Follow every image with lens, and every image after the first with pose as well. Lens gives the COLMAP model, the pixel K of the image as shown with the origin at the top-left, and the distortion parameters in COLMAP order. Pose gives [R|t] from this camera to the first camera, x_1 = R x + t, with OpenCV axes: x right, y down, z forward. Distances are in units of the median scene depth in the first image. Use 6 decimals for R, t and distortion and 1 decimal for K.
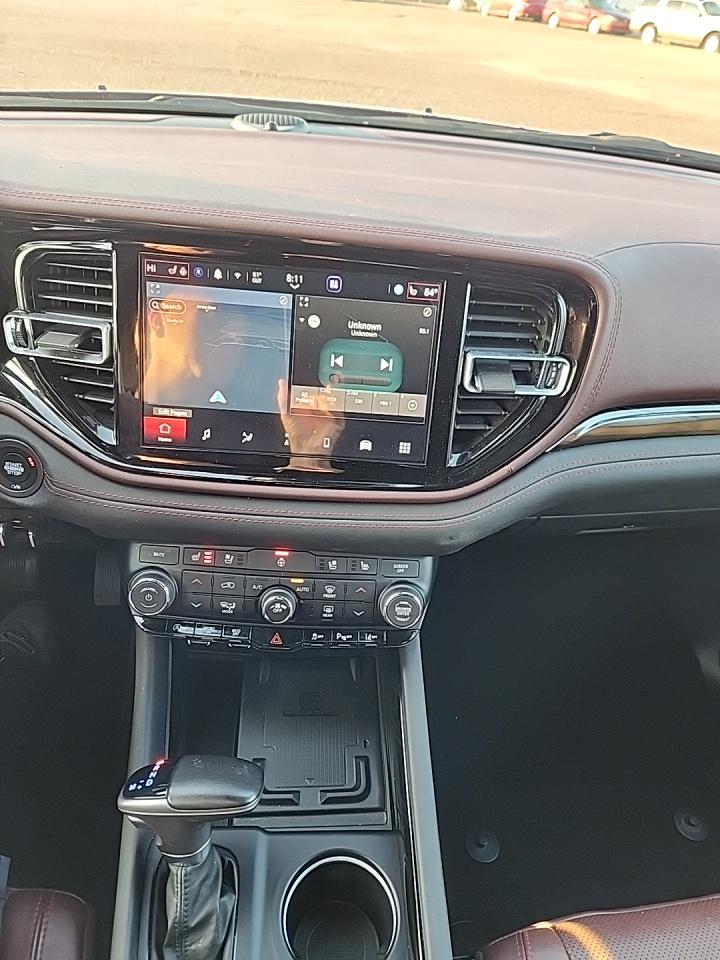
lens RADIAL K [[629.2, 0, 364.8], [0, 629.2, 475.0], [0, 0, 1]] dist [0.023042, -0.032091]
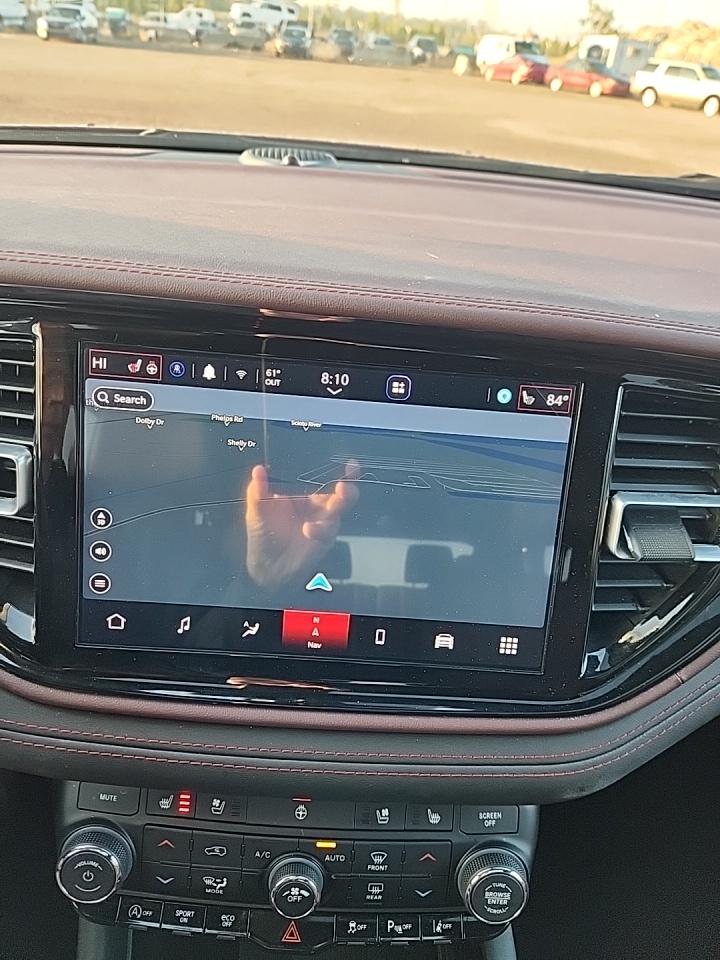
lens RADIAL K [[629.2, 0, 363.7], [0, 629.2, 464.5], [0, 0, 1]] dist [0.023042, -0.032091]
pose [[0.999968, 0.003780, -0.007047, -0.068557], [-0.004384, 0.996130, -0.087781, -0.153283], [0.006688, 0.087810, 0.996115, 0.350366]]
